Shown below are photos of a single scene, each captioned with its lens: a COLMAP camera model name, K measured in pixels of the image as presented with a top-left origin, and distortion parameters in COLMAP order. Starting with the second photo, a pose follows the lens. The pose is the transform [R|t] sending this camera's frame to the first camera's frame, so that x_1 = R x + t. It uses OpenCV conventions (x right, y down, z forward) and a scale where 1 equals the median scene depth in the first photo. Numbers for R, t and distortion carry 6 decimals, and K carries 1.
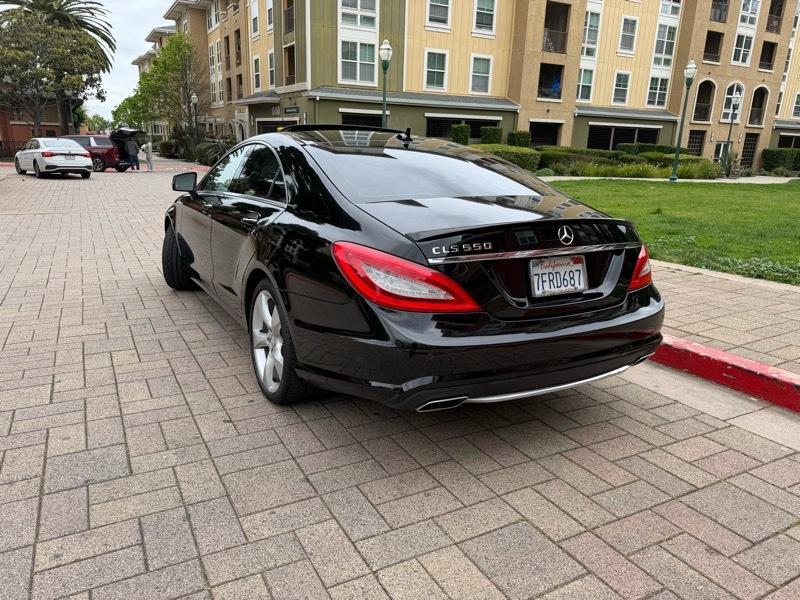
lens RADIAL K [[571.1, 0, 400.0], [0, 571.1, 300.0], [0, 0, 1]] dist [0.022134, -0.032223]
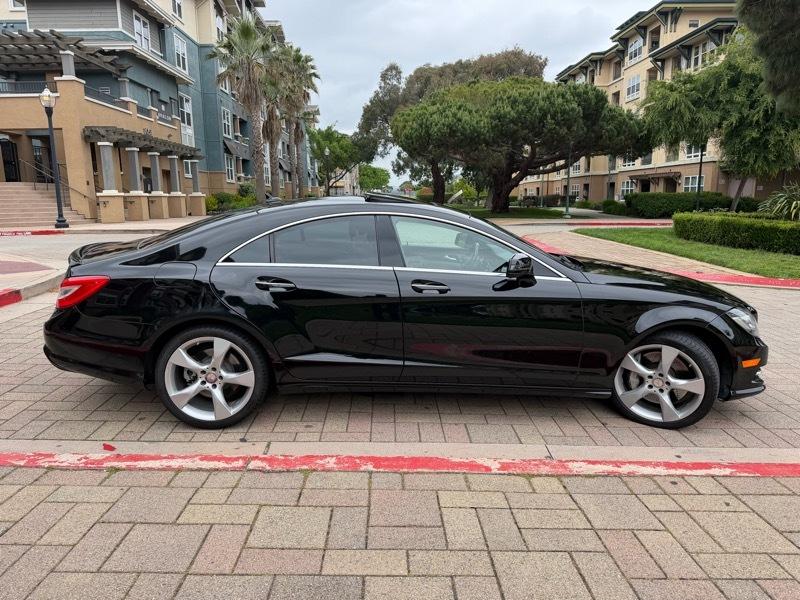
lens RADIAL K [[555.3, 0, 400.0], [0, 555.3, 300.0], [0, 0, 1]] dist [0.064110, -0.085920]
pose [[-0.464263, 0.133945, -0.875511, 0.117936], [-0.241012, 0.932092, 0.270404, -0.057389], [0.852275, 0.336547, -0.400453, 0.215560]]
